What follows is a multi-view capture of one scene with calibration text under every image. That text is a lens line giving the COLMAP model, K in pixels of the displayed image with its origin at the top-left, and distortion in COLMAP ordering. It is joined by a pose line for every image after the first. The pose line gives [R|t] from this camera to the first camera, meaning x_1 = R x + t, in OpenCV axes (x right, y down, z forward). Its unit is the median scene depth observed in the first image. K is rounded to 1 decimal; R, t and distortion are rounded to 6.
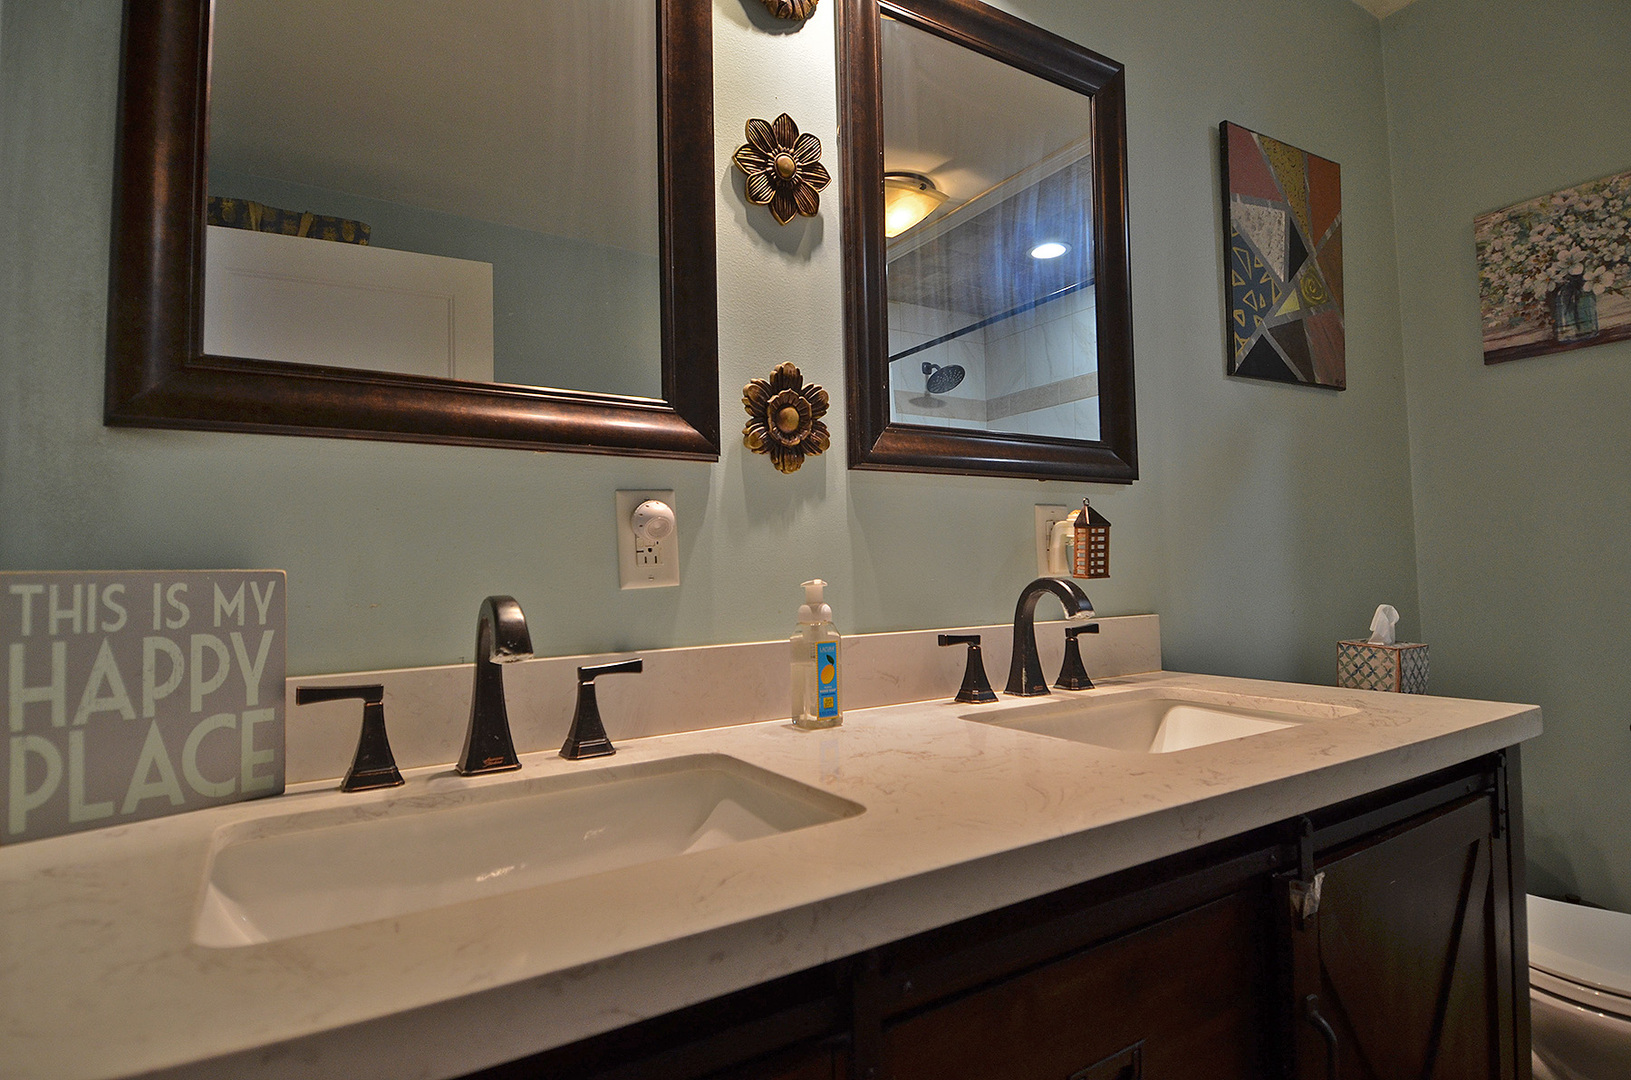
lens RADIAL K [[846.7, 0, 815.9], [0, 846.7, 535.9], [0, 0, 1]] dist [0.048967, -0.053193]
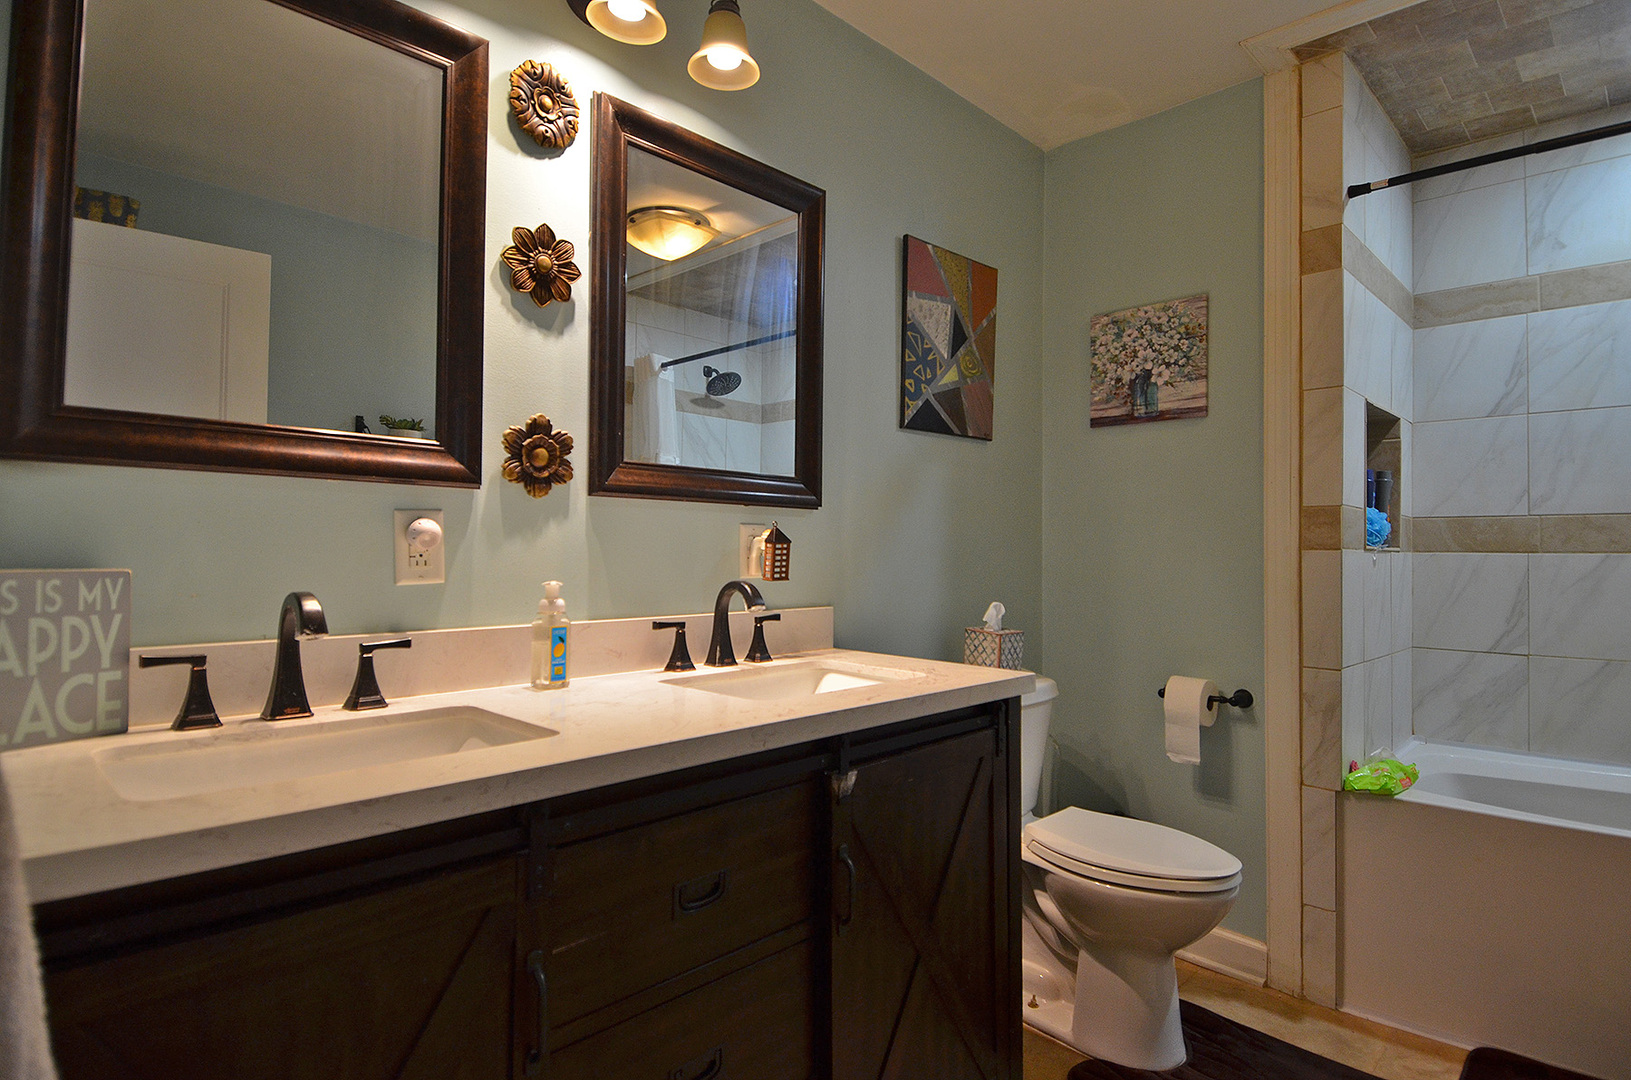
lens RADIAL K [[846.7, 0, 815.9], [0, 846.7, 535.9], [0, 0, 1]] dist [0.048967, -0.053193]
pose [[0.972190, 0.038815, 0.230955, 0.071742], [-0.044828, 0.998777, 0.020845, -0.052914], [-0.229863, -0.030619, 0.972741, -0.330915]]
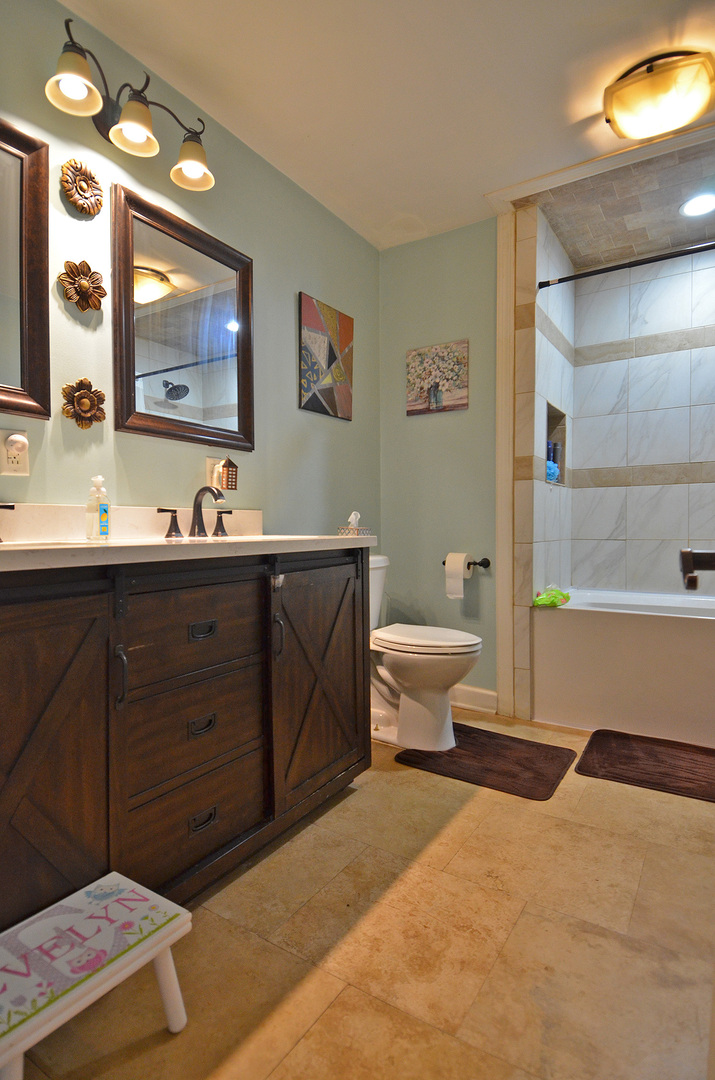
lens RADIAL K [[560.7, 0, 353.1], [0, 560.7, 538.4], [0, 0, 1]] dist [0.048967, -0.053193]
pose [[0.903303, 0.010980, 0.428863, -0.025577], [-0.038502, 0.997713, 0.055552, 0.084098], [-0.427272, -0.066692, 0.901660, -0.535016]]
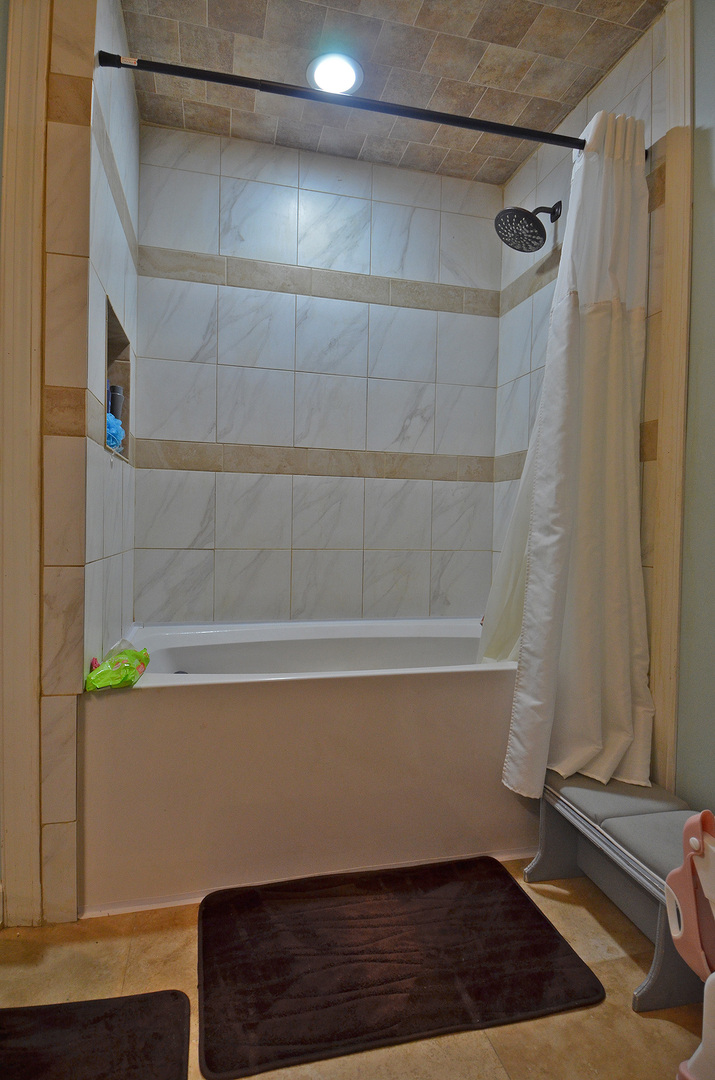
lens RADIAL K [[560.7, 0, 353.1], [0, 560.7, 538.4], [0, 0, 1]] dist [0.048967, -0.053193]
pose [[0.305704, 0.004237, 0.952117, 0.606497], [-0.073158, 0.997138, 0.019052, 0.085985], [-0.949312, -0.075479, 0.305139, 0.247798]]
